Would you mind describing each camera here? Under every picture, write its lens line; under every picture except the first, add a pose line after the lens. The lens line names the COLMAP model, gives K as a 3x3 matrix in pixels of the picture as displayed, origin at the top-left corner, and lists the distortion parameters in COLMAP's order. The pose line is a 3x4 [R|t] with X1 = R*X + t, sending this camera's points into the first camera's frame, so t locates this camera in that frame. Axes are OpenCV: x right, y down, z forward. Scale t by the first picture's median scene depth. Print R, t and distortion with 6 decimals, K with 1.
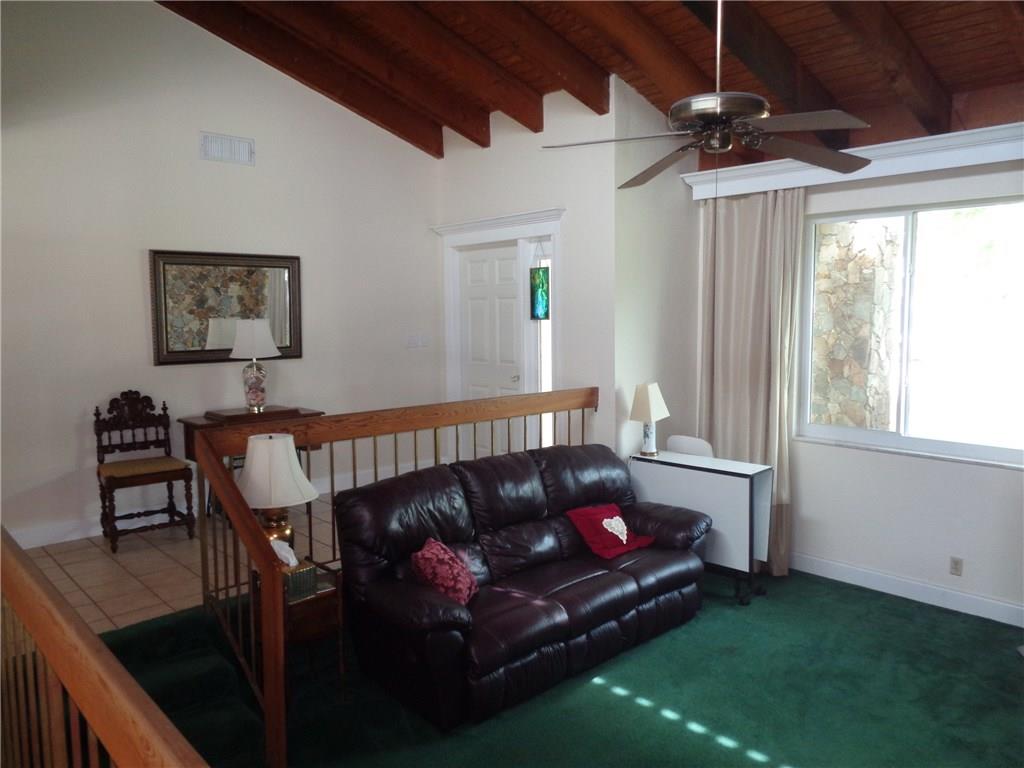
lens RADIAL K [[761.6, 0, 512.4], [0, 761.6, 382.2], [0, 0, 1]] dist [0.009649, -0.004979]
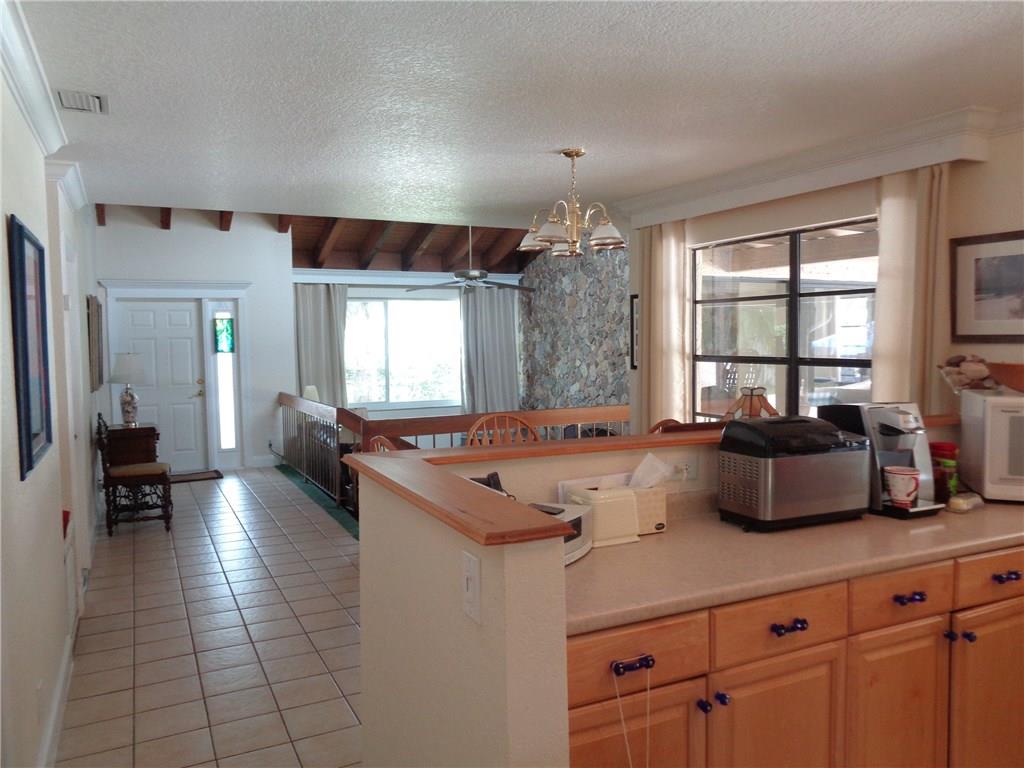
lens RADIAL K [[761.6, 0, 506.9], [0, 761.6, 378.1], [0, 0, 1]] dist [0.009649, -0.004979]
pose [[0.280811, -0.051669, 0.958371, -1.300245], [0.101612, 0.994538, 0.023846, -0.013275], [-0.954369, 0.090686, 0.284527, 0.052162]]
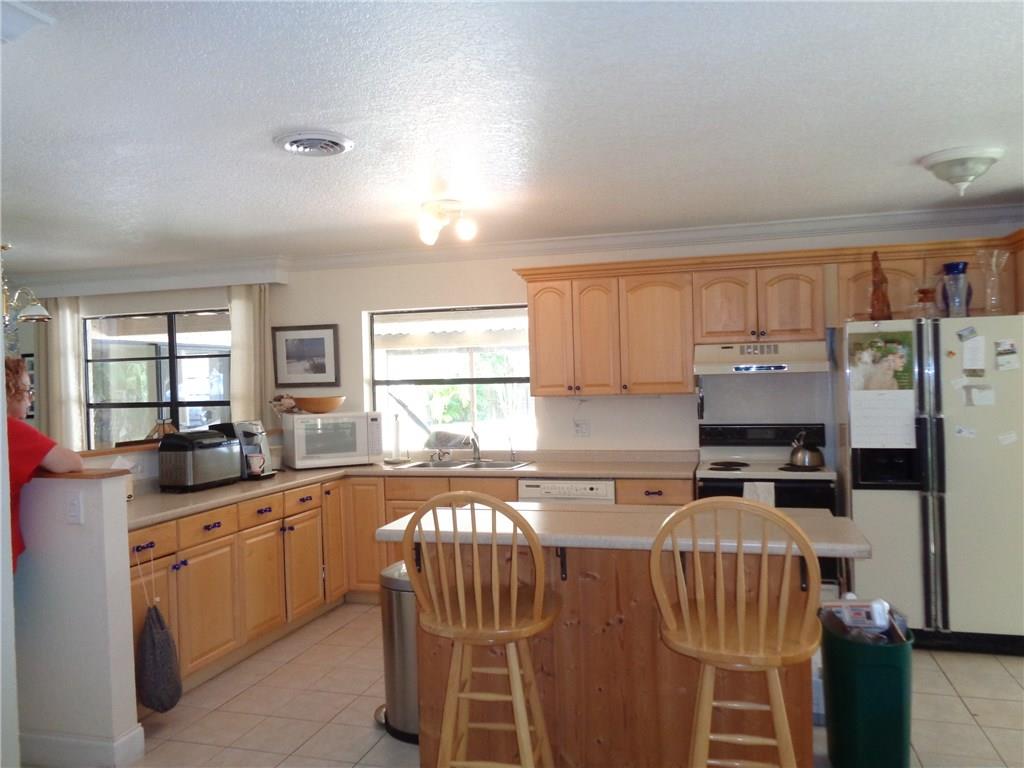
lens RADIAL K [[761.6, 0, 508.1], [0, 761.6, 378.6], [0, 0, 1]] dist [0.009649, -0.004979]
pose [[-0.515960, 0.014582, 0.856488, -2.799642], [0.113398, 0.992218, 0.051420, -0.044169], [-0.849074, 0.123655, -0.513599, 0.439307]]
